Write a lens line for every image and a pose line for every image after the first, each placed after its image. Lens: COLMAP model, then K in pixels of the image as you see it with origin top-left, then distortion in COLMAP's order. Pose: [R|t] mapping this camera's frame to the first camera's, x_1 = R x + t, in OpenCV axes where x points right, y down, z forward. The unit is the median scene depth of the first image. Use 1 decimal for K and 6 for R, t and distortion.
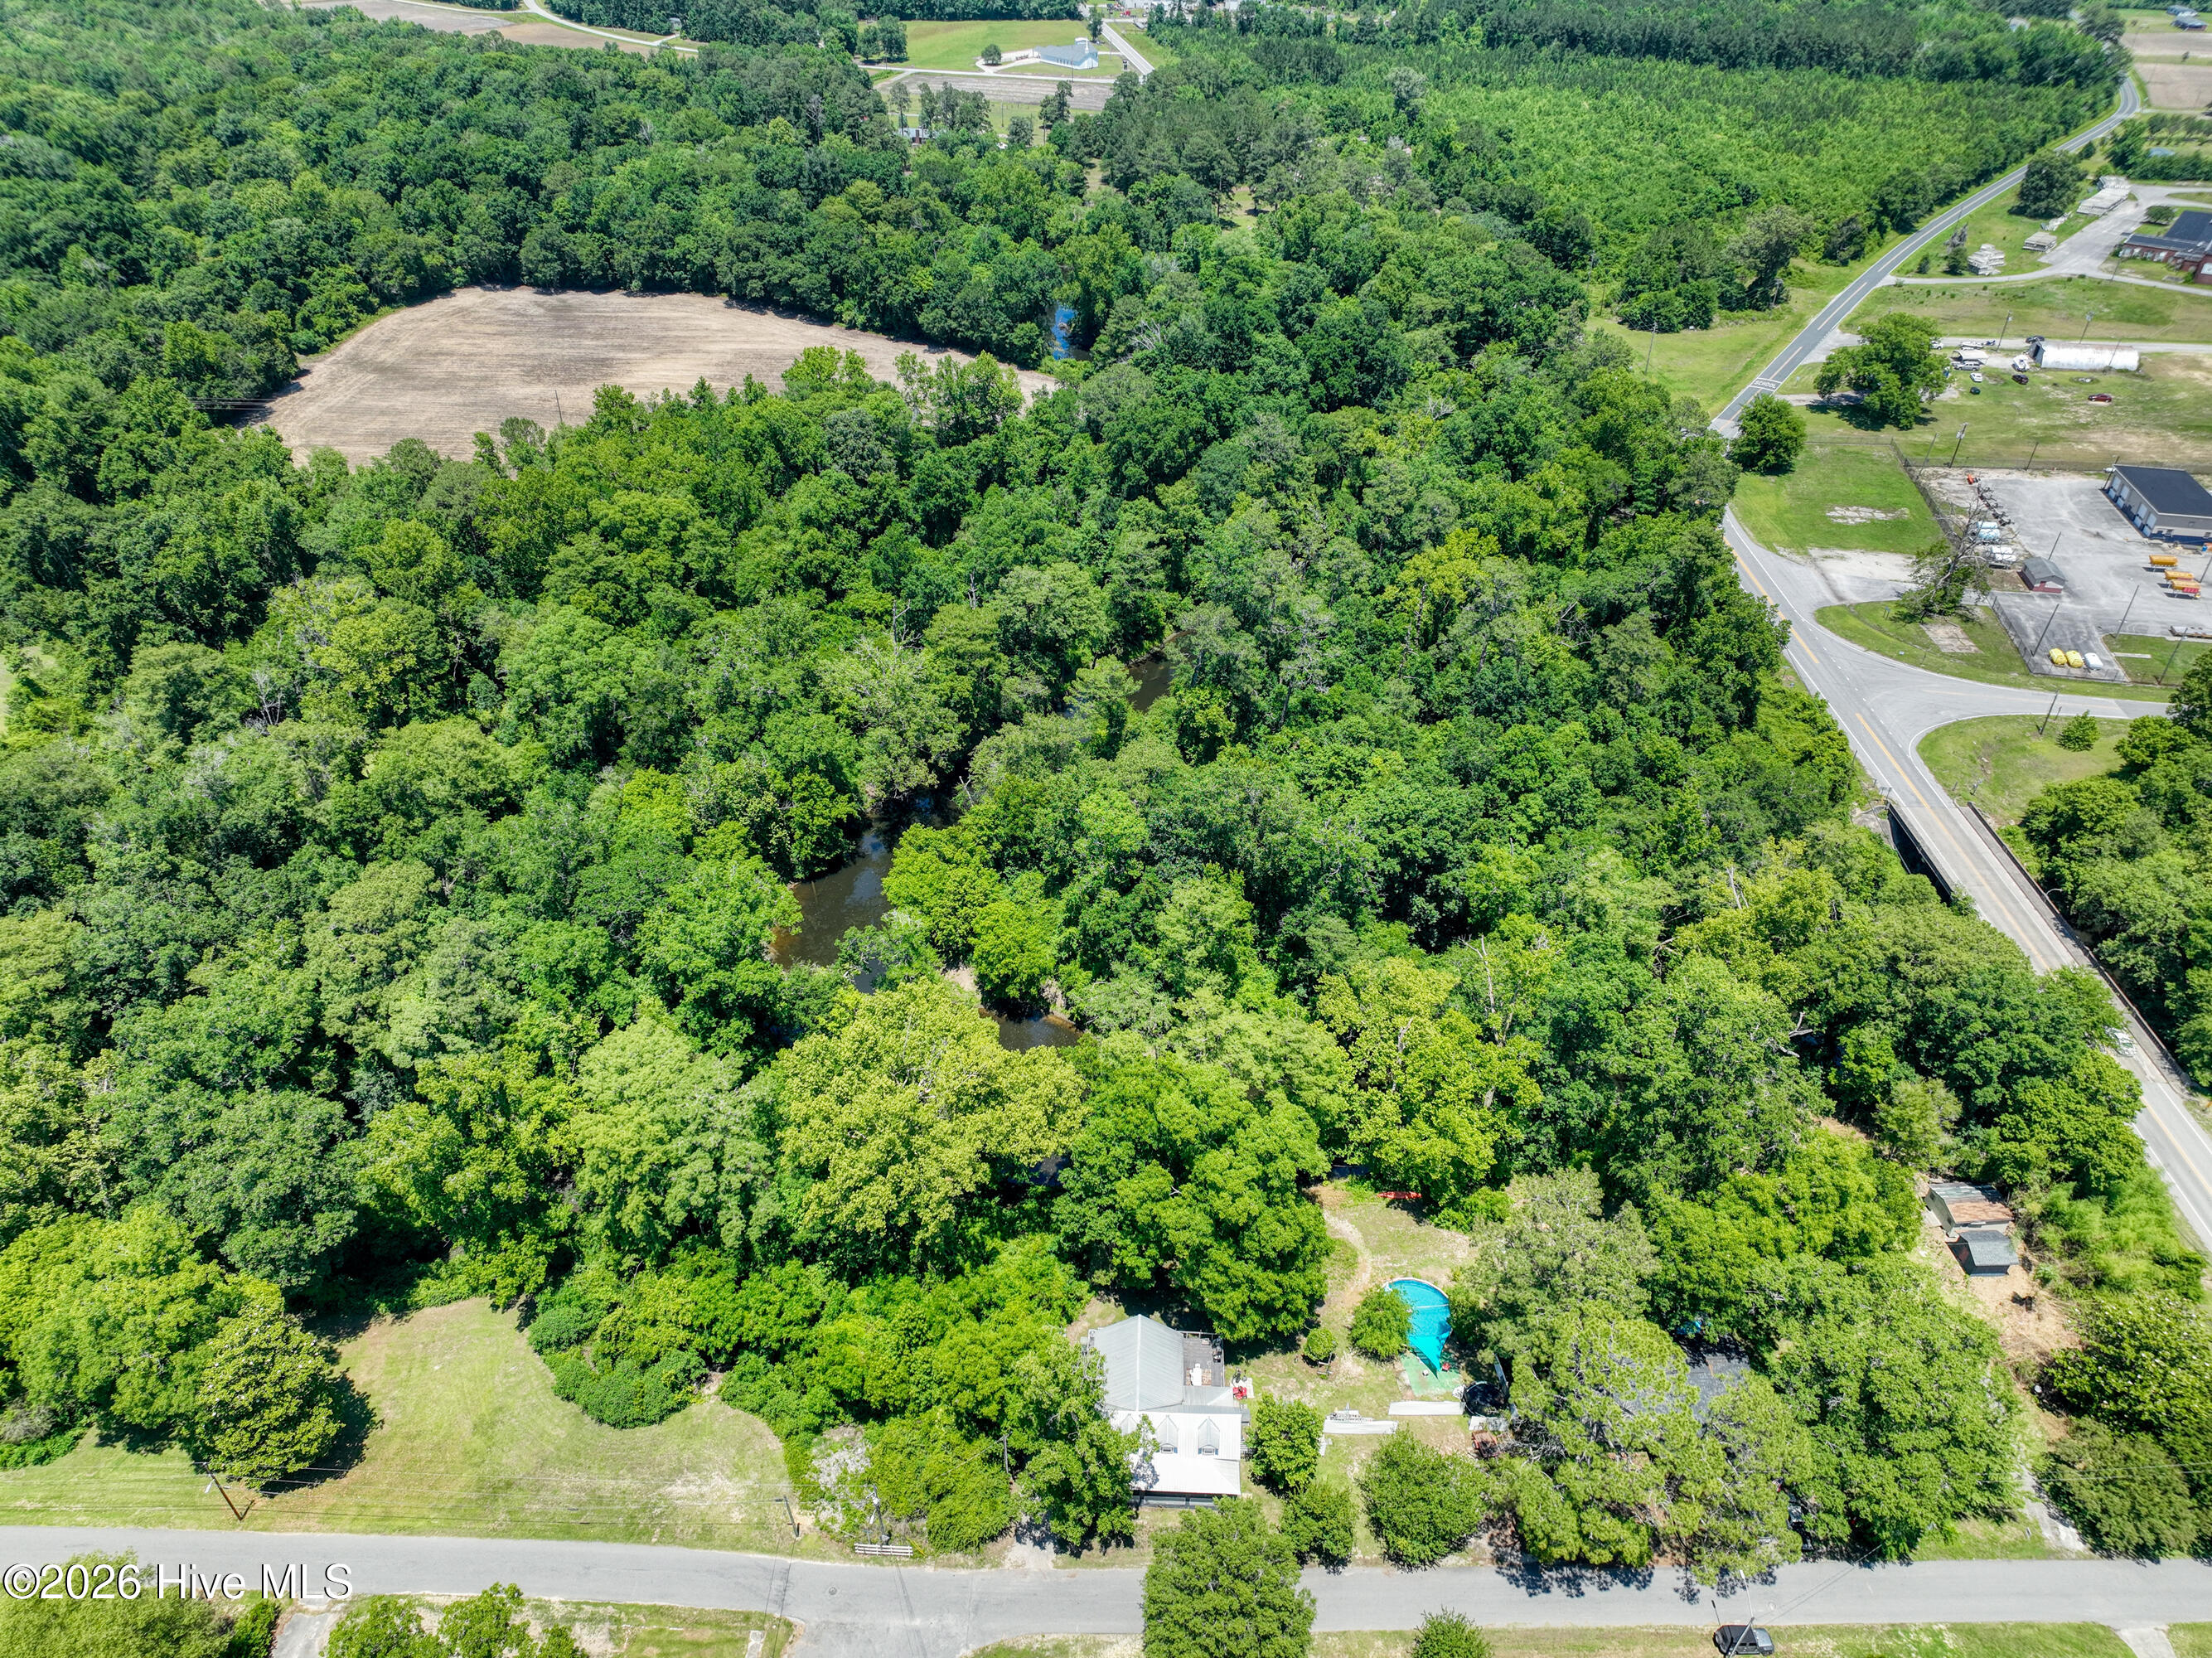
lens RADIAL K [[1551.4, 0, 1106.5], [0, 1551.4, 831.6], [0, 0, 1]] dist [-0.002960, 0.022856]
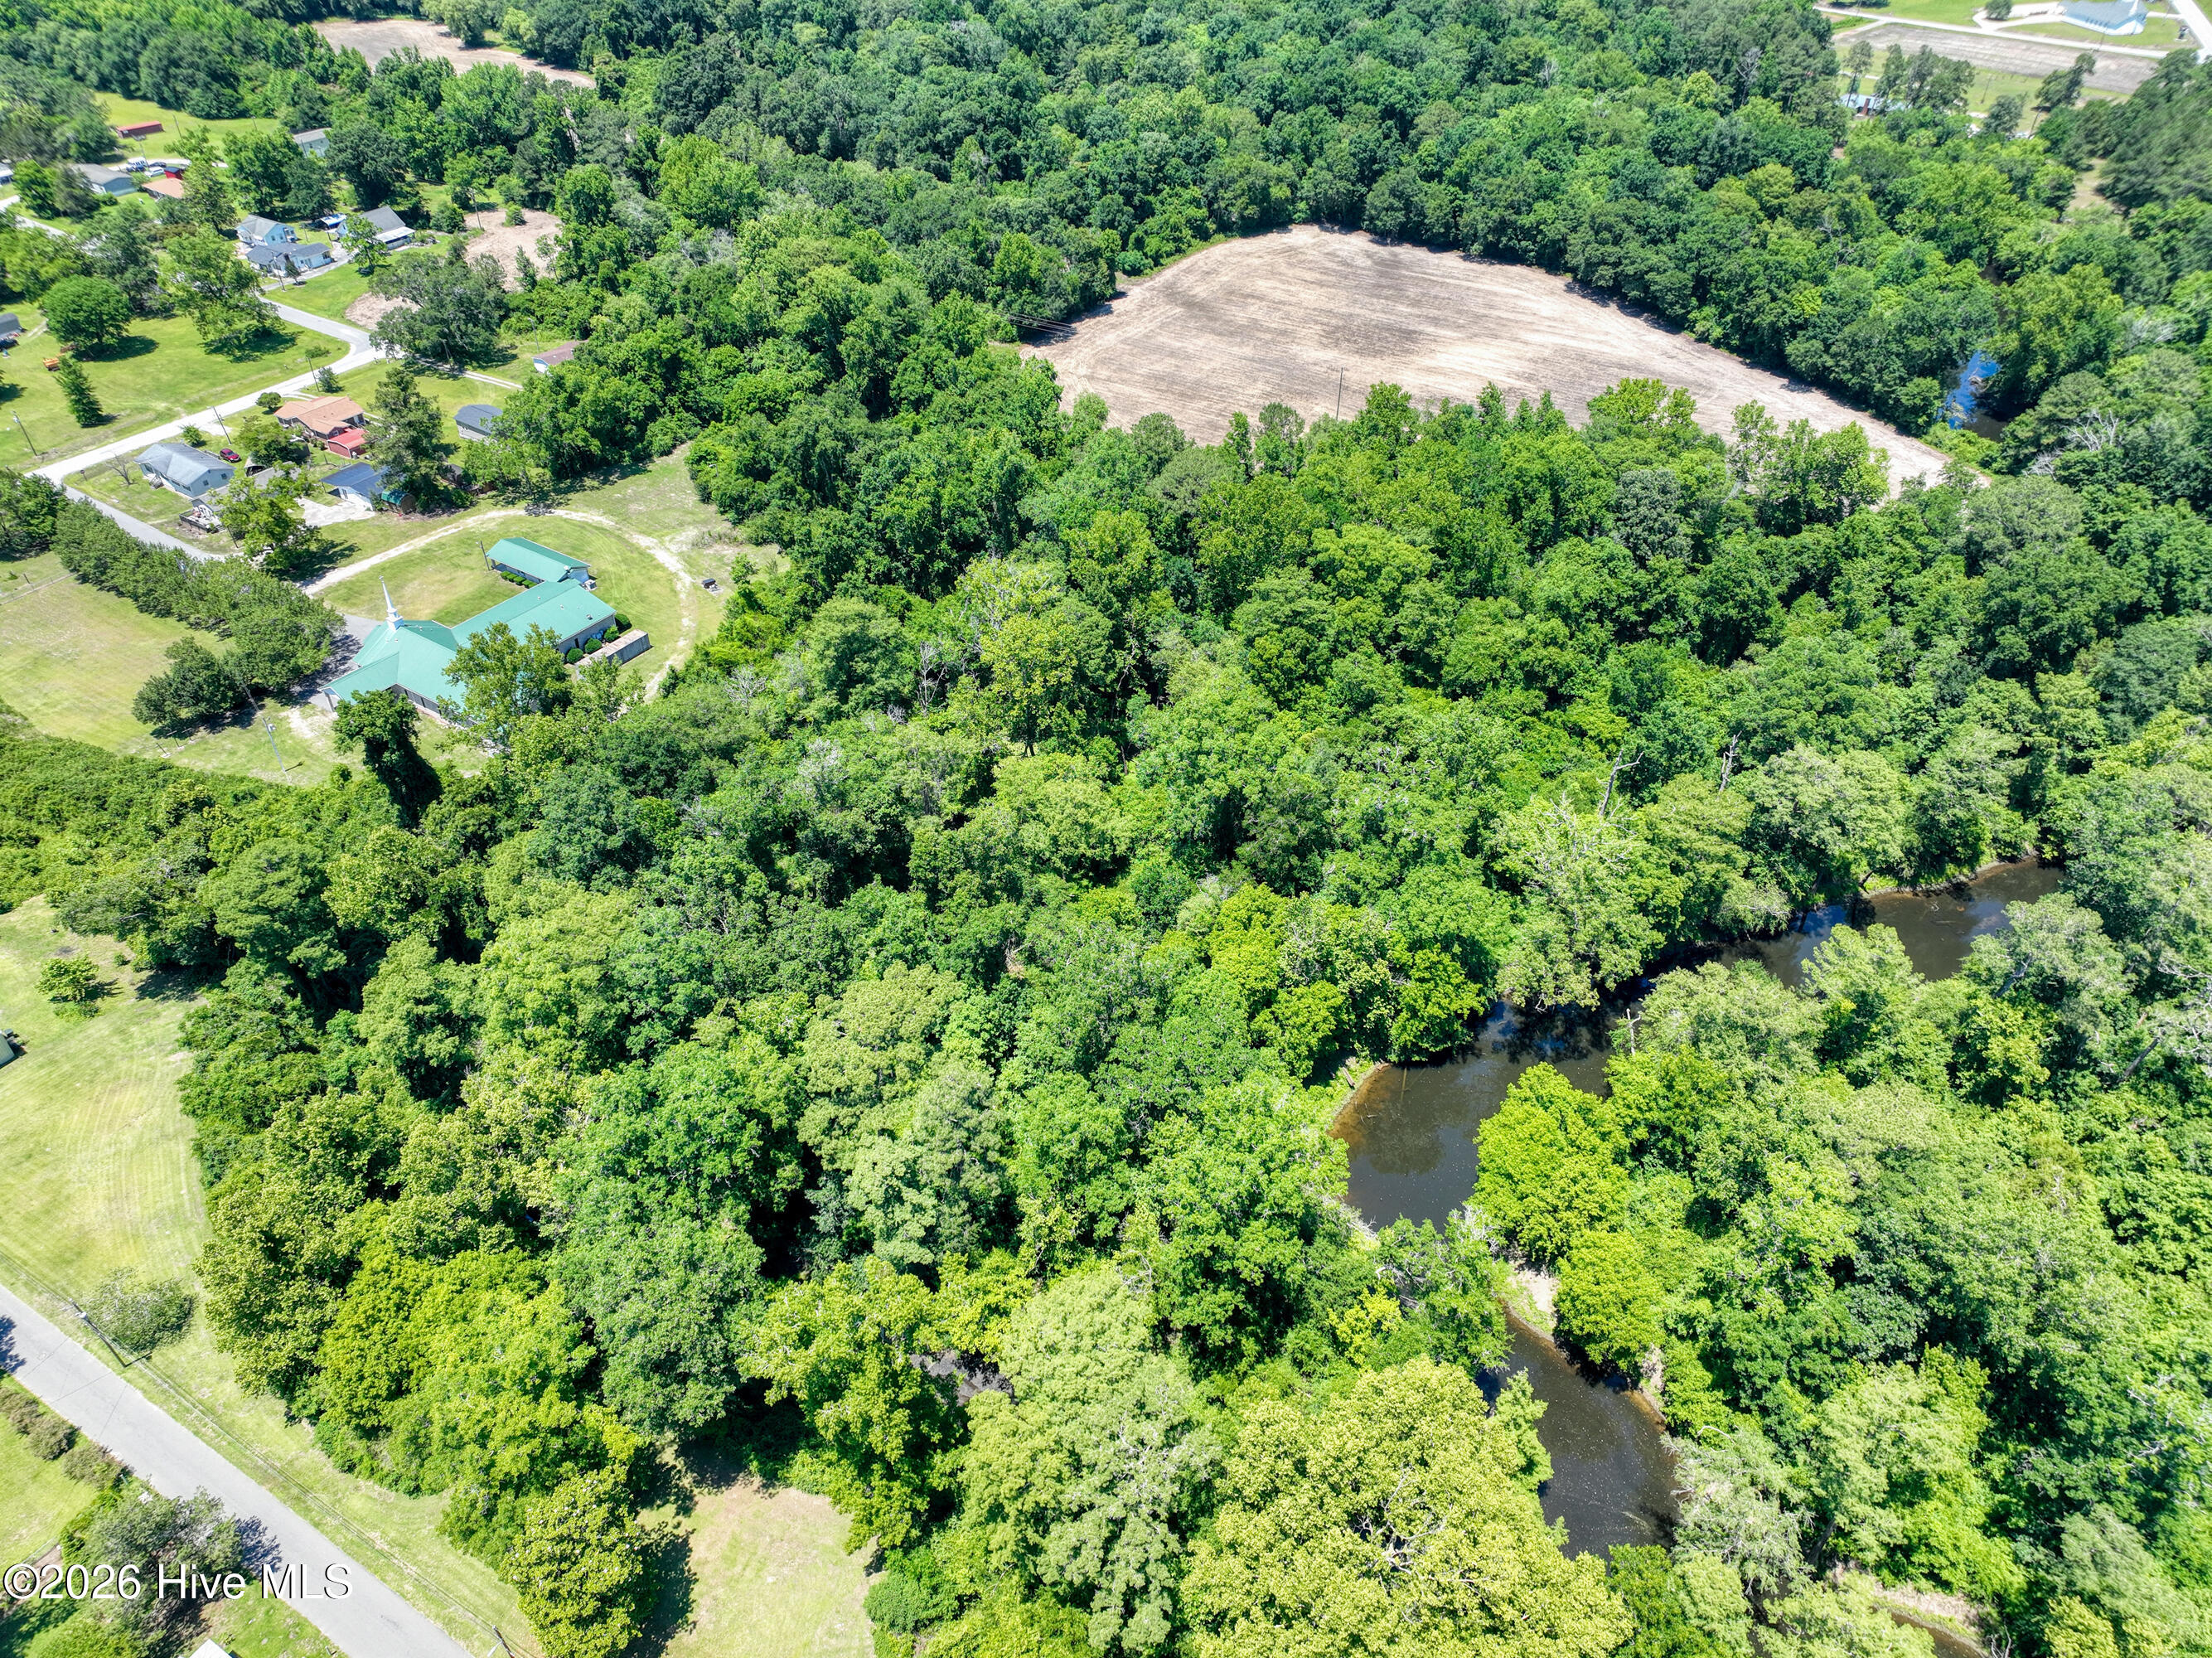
lens RADIAL K [[1551.4, 0, 1111.4], [0, 1551.4, 833.9], [0, 0, 1]] dist [-0.002960, 0.022856]
pose [[0.861091, 0.306035, -0.406036, -0.026066], [-0.285688, 0.951811, 0.111527, -0.117809], [0.420601, 0.019964, 0.907026, 0.170040]]
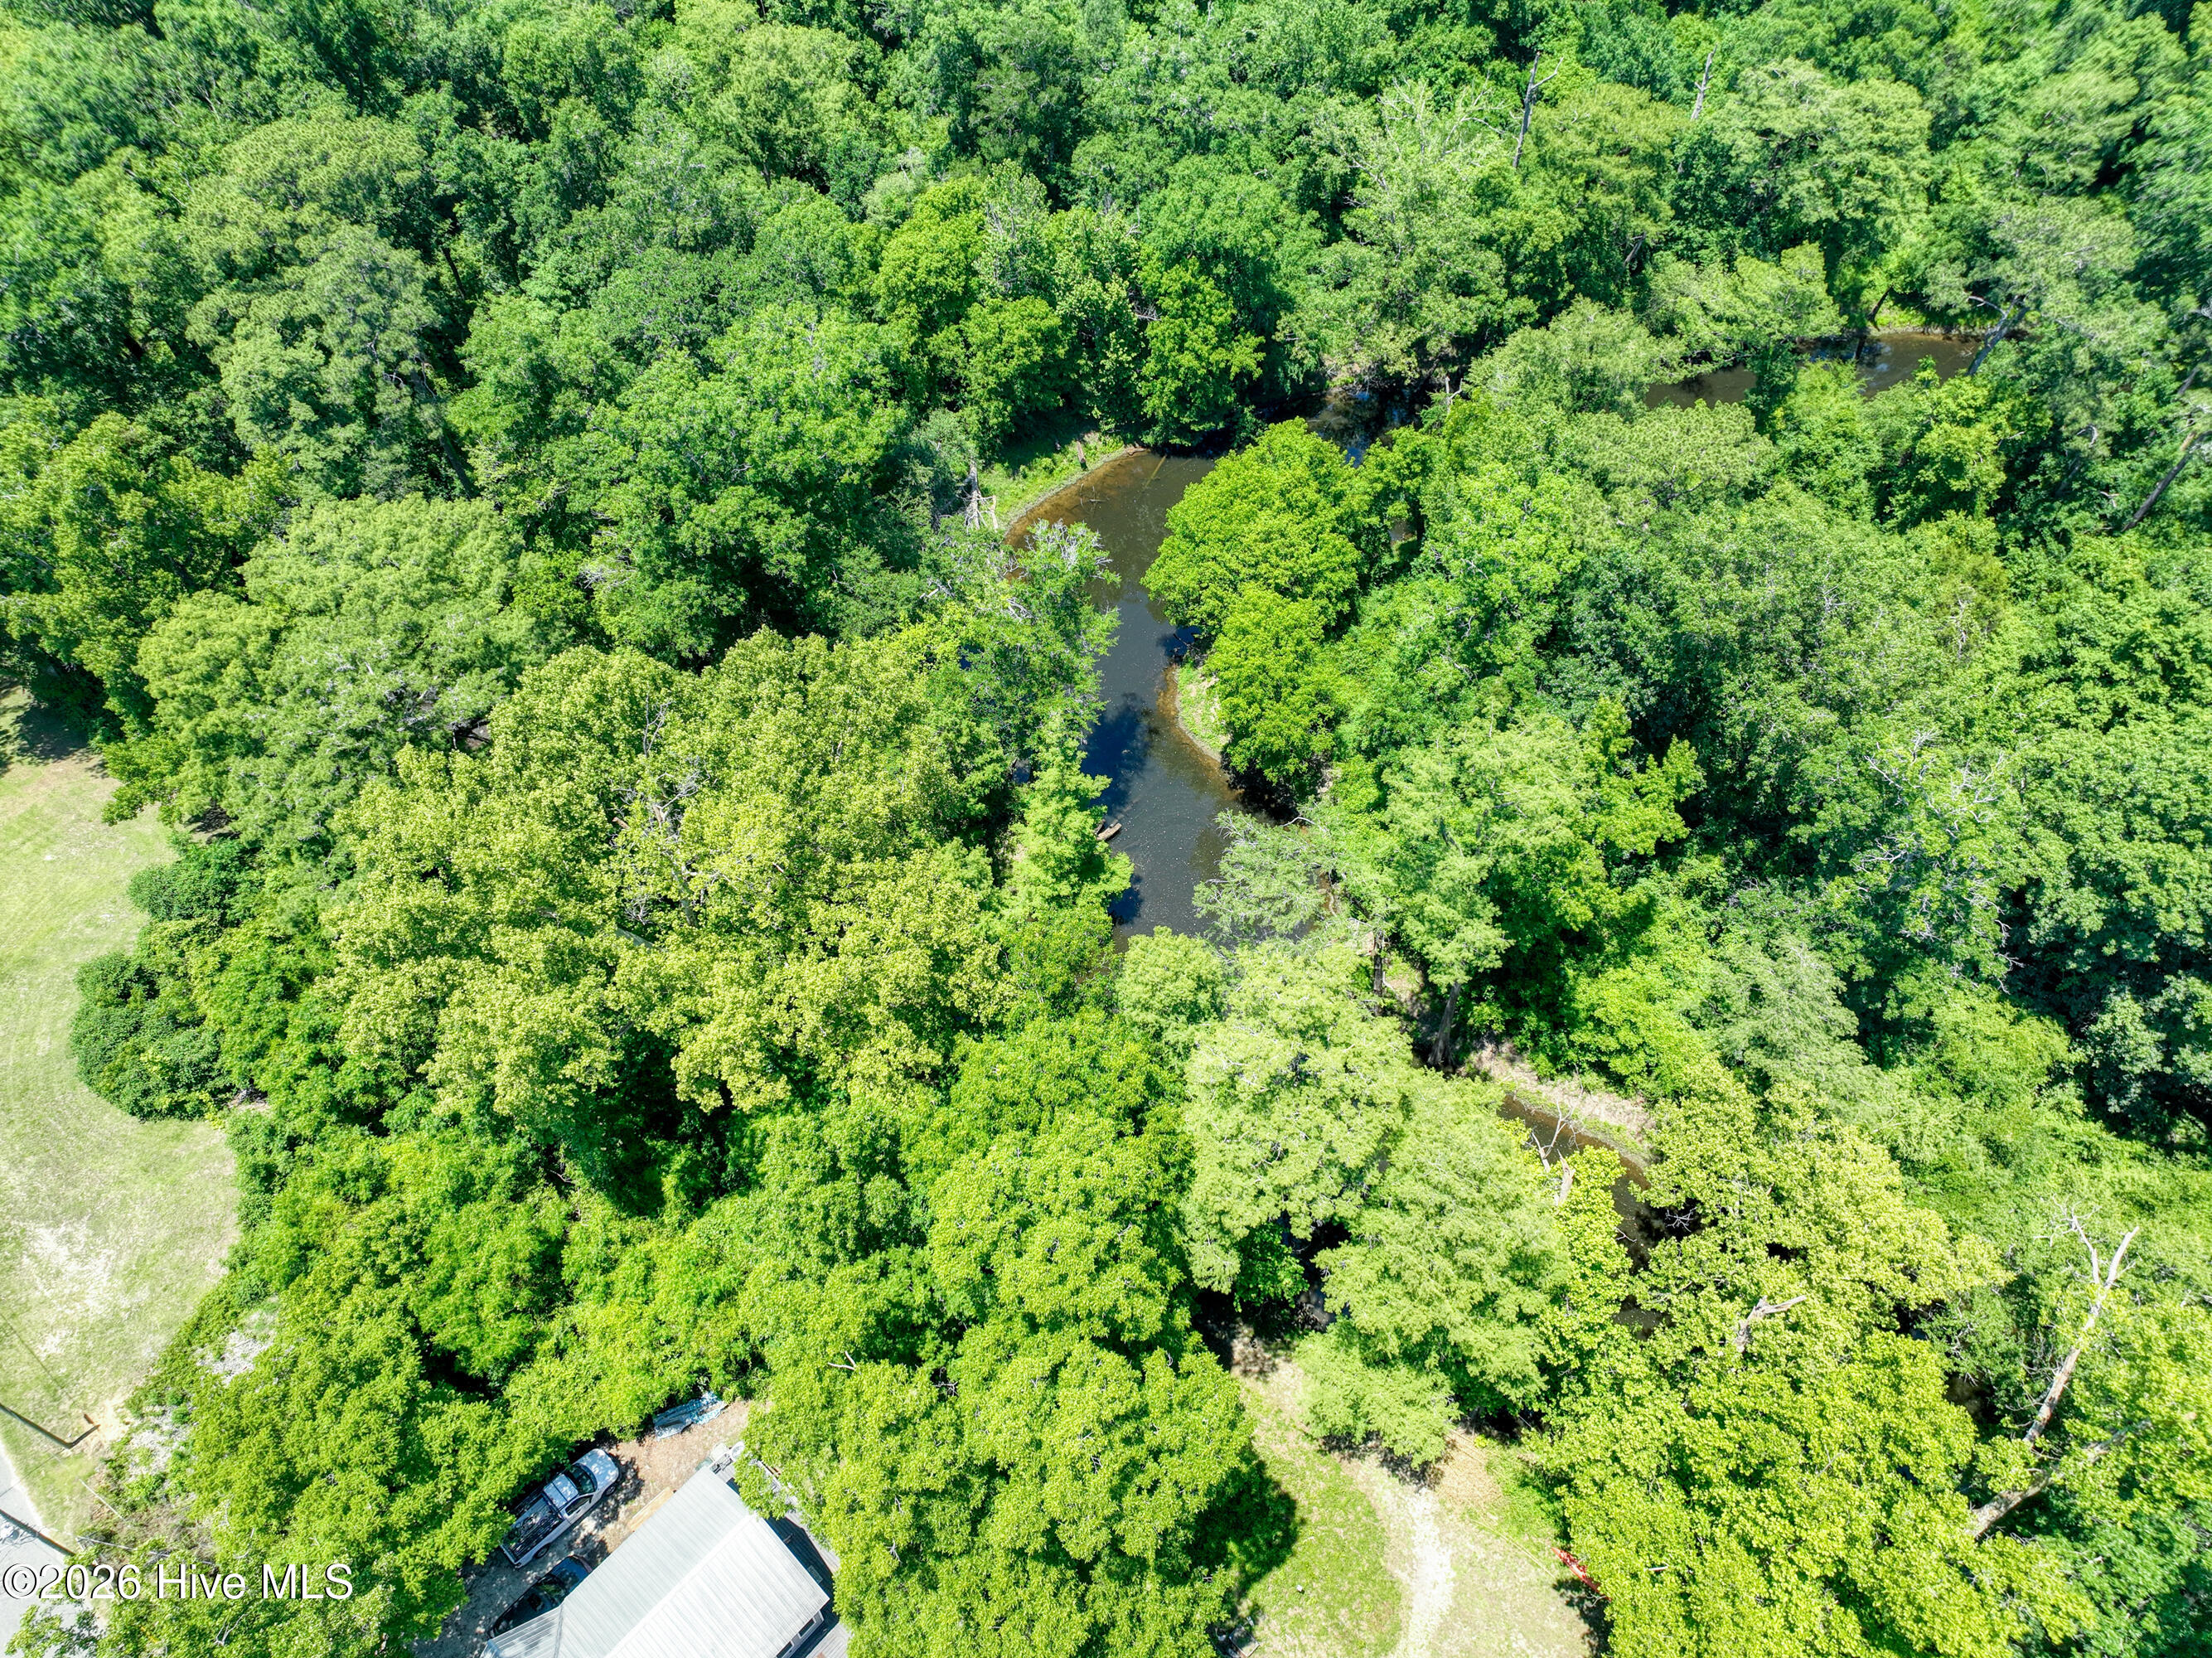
lens RADIAL K [[1551.4, 0, 1111.6], [0, 1551.4, 832.4], [0, 0, 1]] dist [-0.002960, 0.022856]
pose [[0.770184, 0.477512, -0.422846, 0.114952], [-0.363925, 0.873445, 0.323501, -0.026312], [0.523808, -0.095271, 0.846492, 0.398608]]
